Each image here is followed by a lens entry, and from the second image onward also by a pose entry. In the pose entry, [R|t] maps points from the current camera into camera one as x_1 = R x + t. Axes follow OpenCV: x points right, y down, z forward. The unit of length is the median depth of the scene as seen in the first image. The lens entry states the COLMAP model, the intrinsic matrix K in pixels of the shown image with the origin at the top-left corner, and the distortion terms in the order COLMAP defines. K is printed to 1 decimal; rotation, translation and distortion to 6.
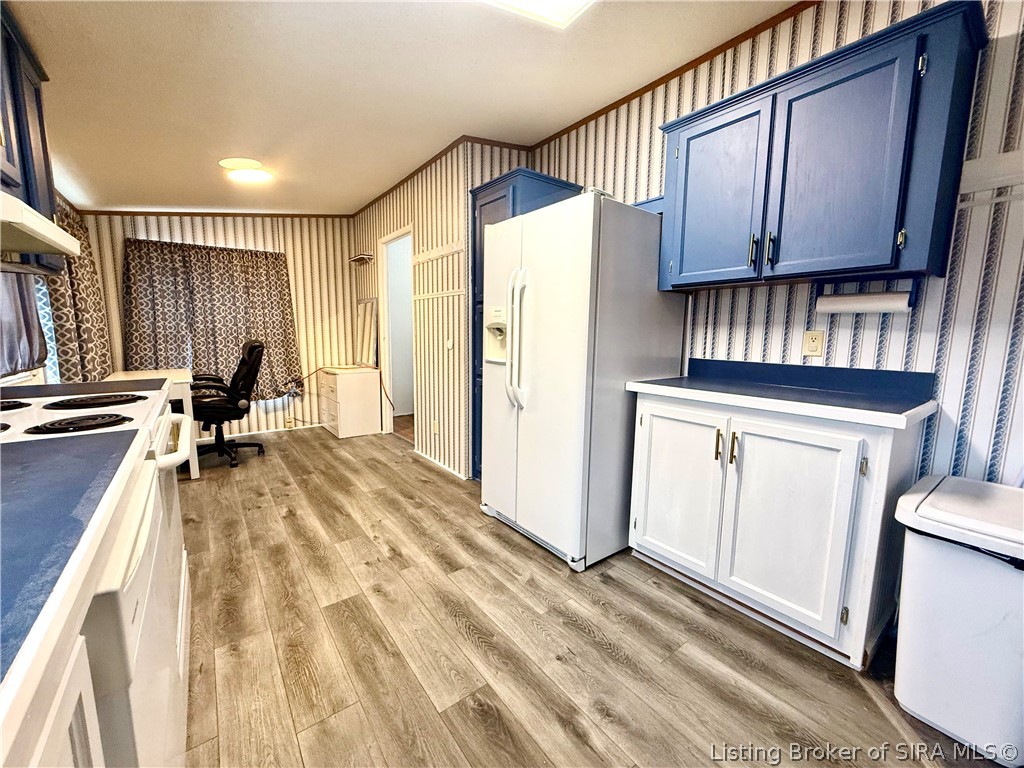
lens RADIAL K [[409.3, 0, 518.6], [0, 409.3, 385.9], [0, 0, 1]] dist [-0.009109, -0.000072]
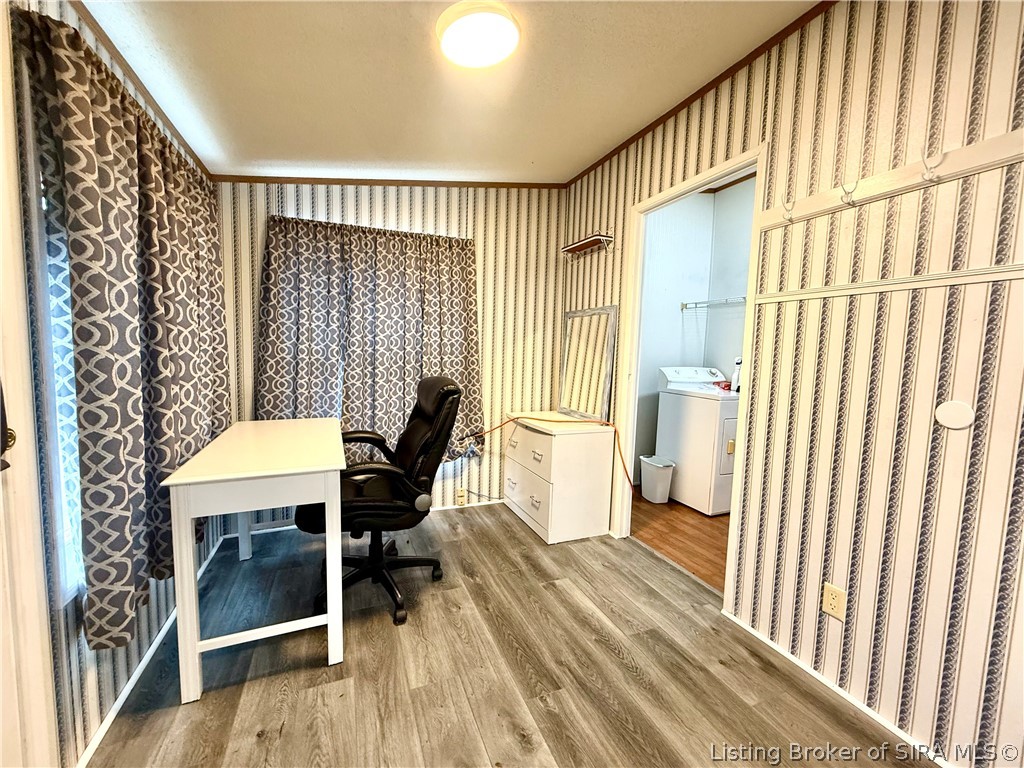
lens RADIAL K [[409.3, 0, 510.5], [0, 409.3, 384.8], [0, 0, 1]] dist [-0.009109, -0.000072]
pose [[0.963056, 0.036990, -0.266750, -0.380401], [-0.051489, 0.997540, -0.047562, -0.075527], [0.264335, 0.059539, 0.962591, 0.453106]]
